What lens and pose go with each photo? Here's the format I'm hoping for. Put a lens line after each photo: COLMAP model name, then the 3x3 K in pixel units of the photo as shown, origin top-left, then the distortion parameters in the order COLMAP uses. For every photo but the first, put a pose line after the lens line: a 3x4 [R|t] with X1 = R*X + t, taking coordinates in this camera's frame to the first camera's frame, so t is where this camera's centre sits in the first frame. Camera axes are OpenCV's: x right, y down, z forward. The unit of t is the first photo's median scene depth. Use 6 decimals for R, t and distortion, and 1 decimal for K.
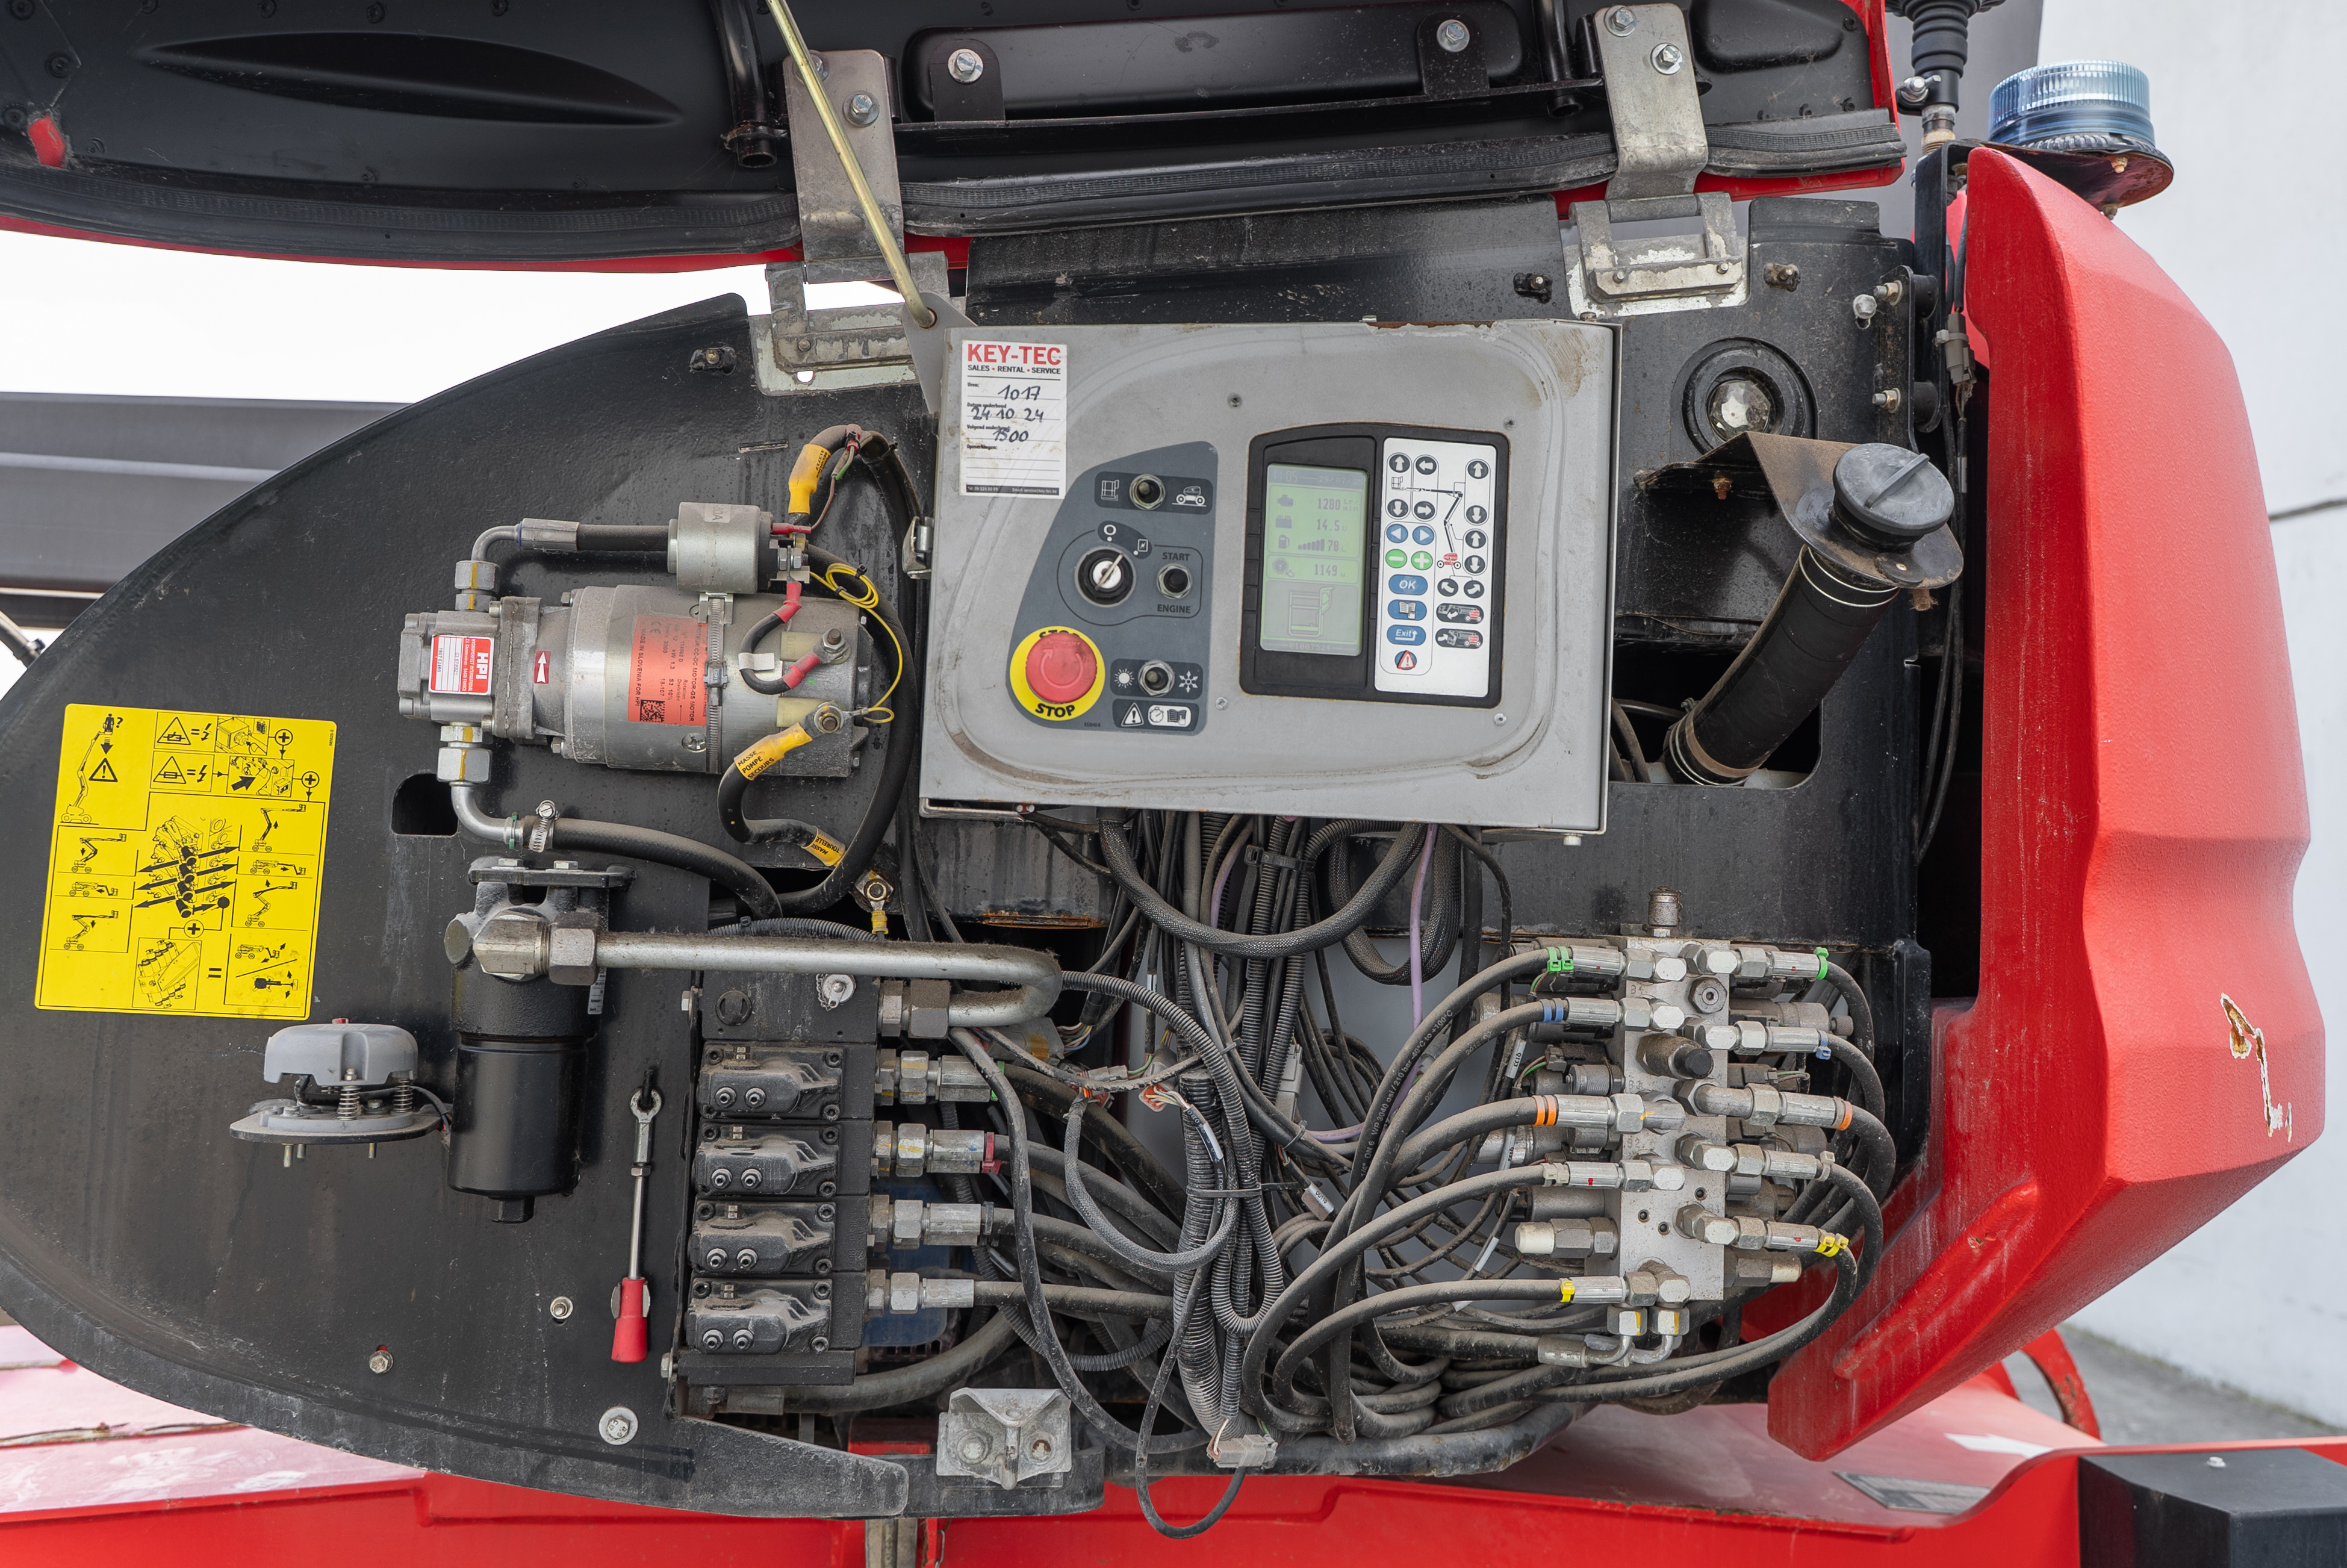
lens RADIAL K [[1953.2, 0, 1219.0], [0, 1953.2, 734.8], [0, 0, 1]] dist [0.006612, 0.003240]
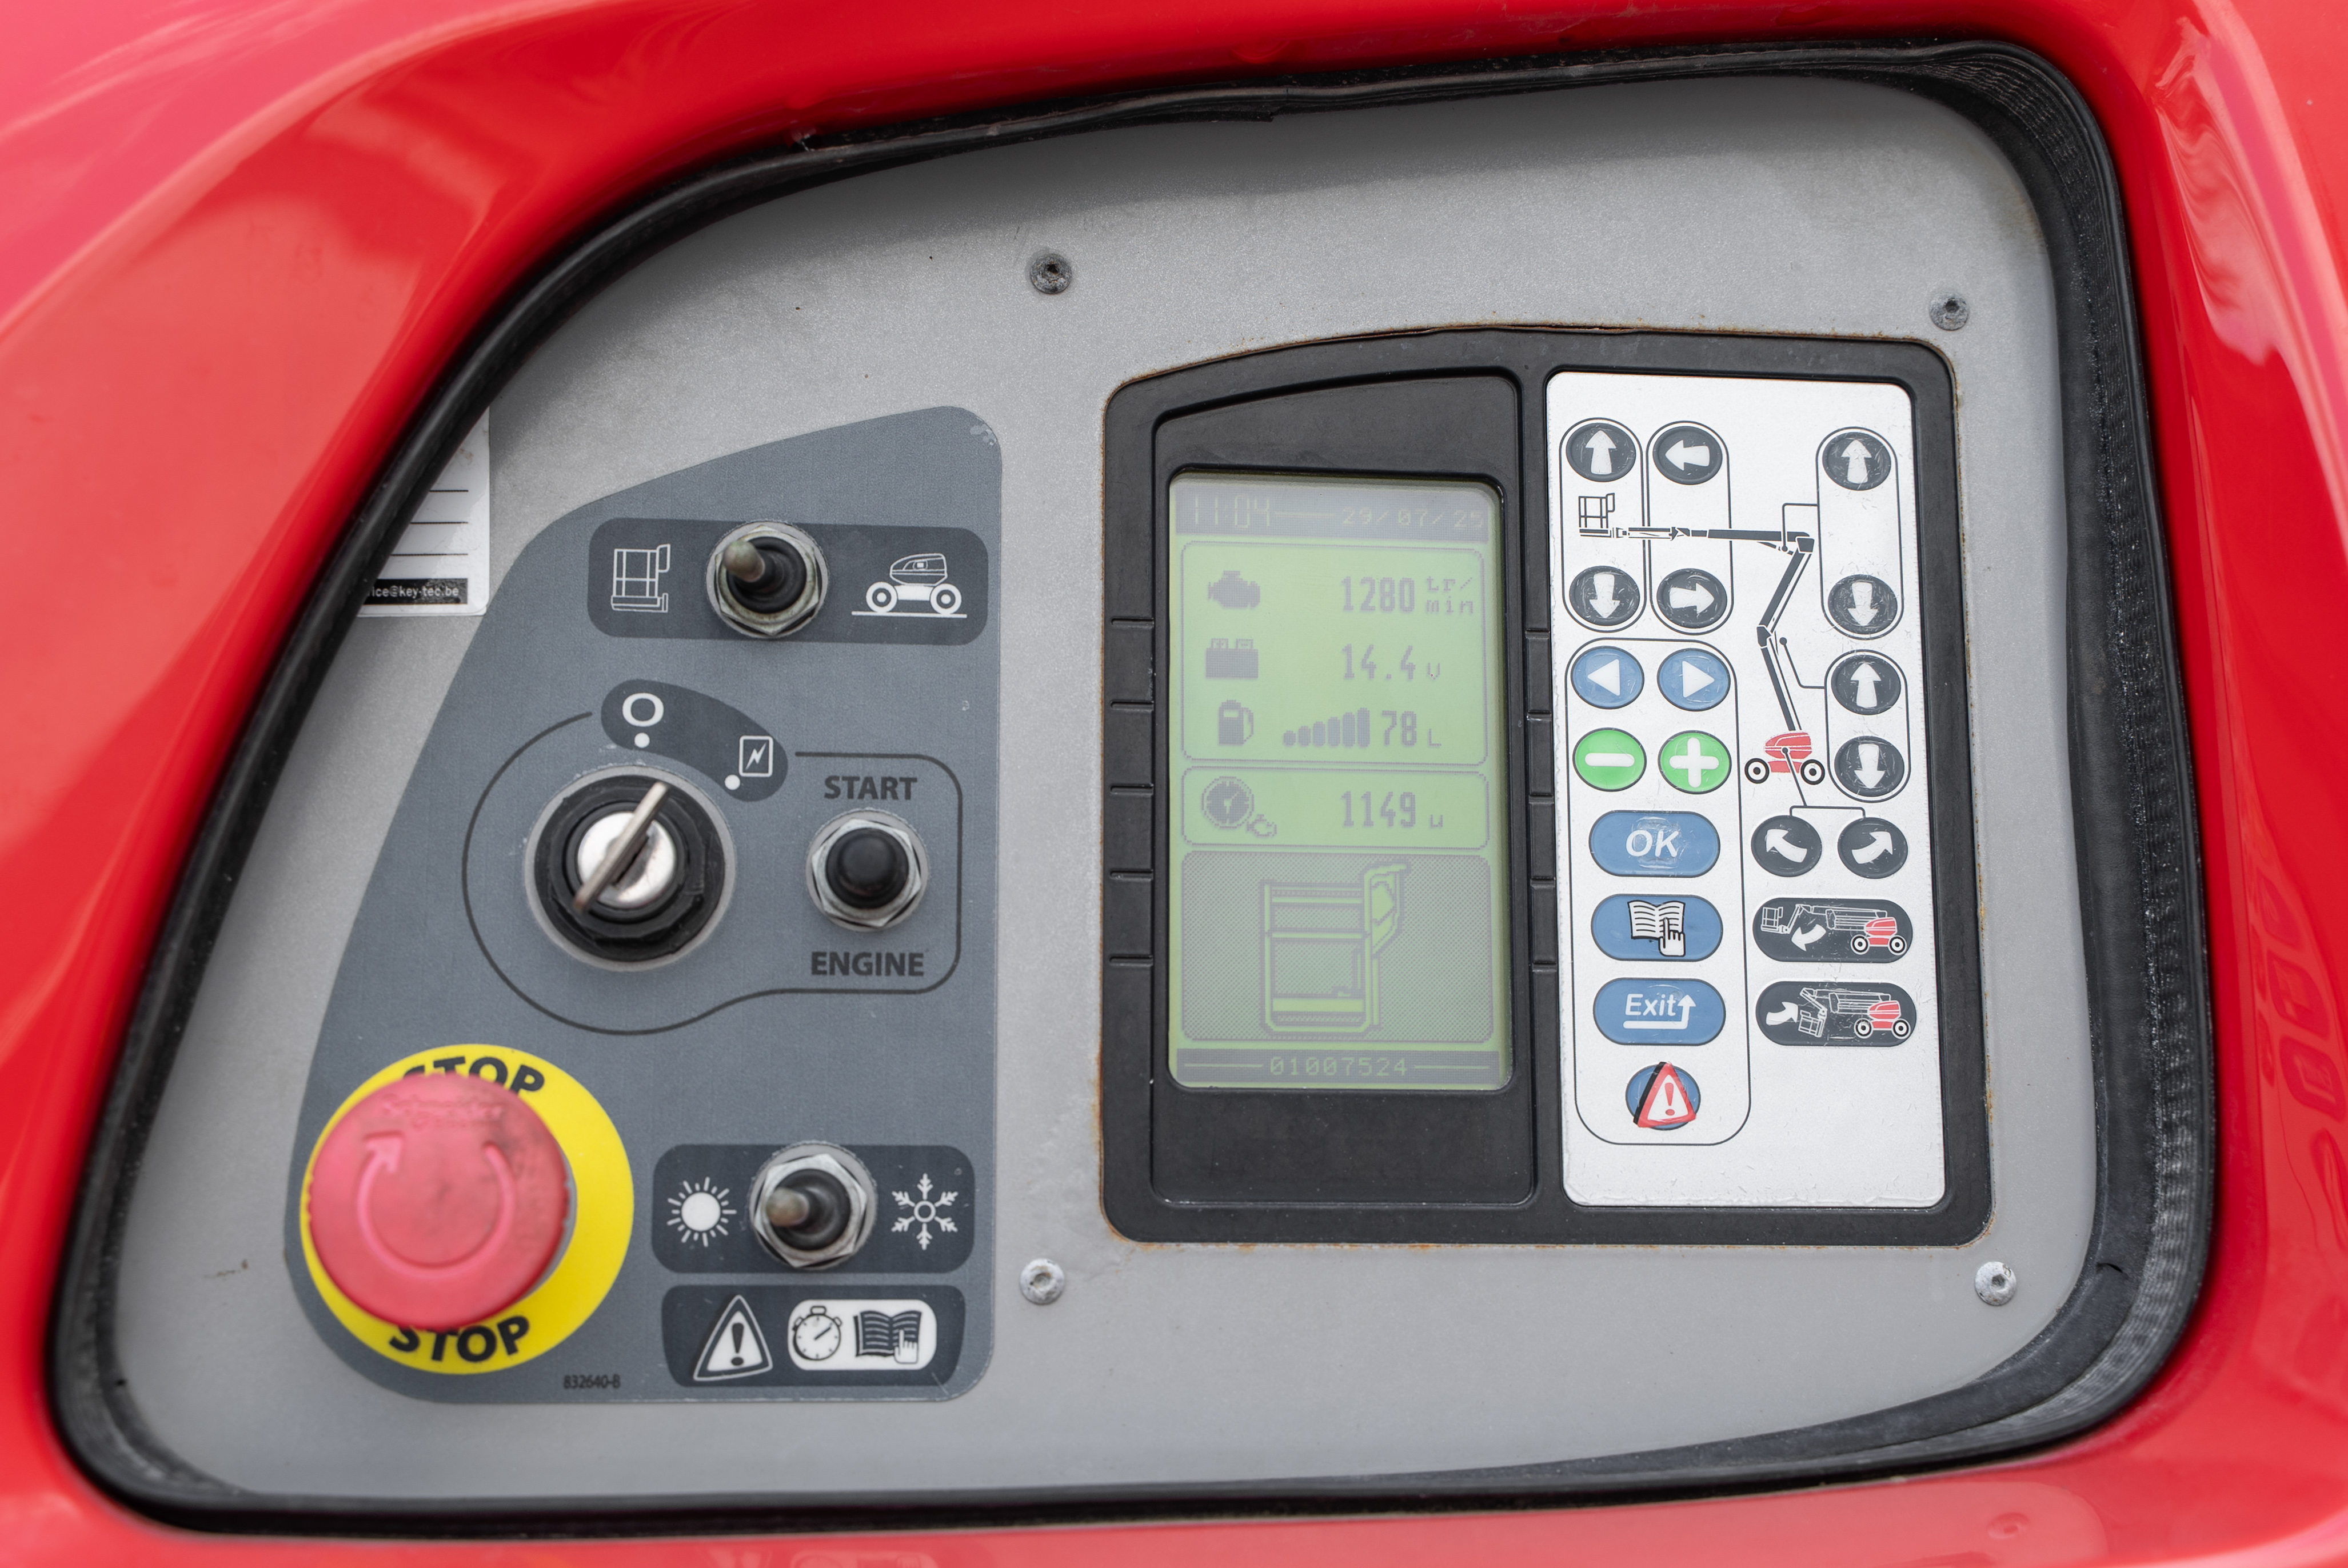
lens RADIAL K [[3000.2, 0, 1175.9], [0, 3000.2, 783.9], [0, 0, 1]] dist [0.009200, 0.000000]
pose [[0.998334, -0.049996, -0.028798, 0.036899], [0.046754, 0.993480, -0.103975, -0.041328], [0.033809, 0.102455, 0.994163, 0.536169]]
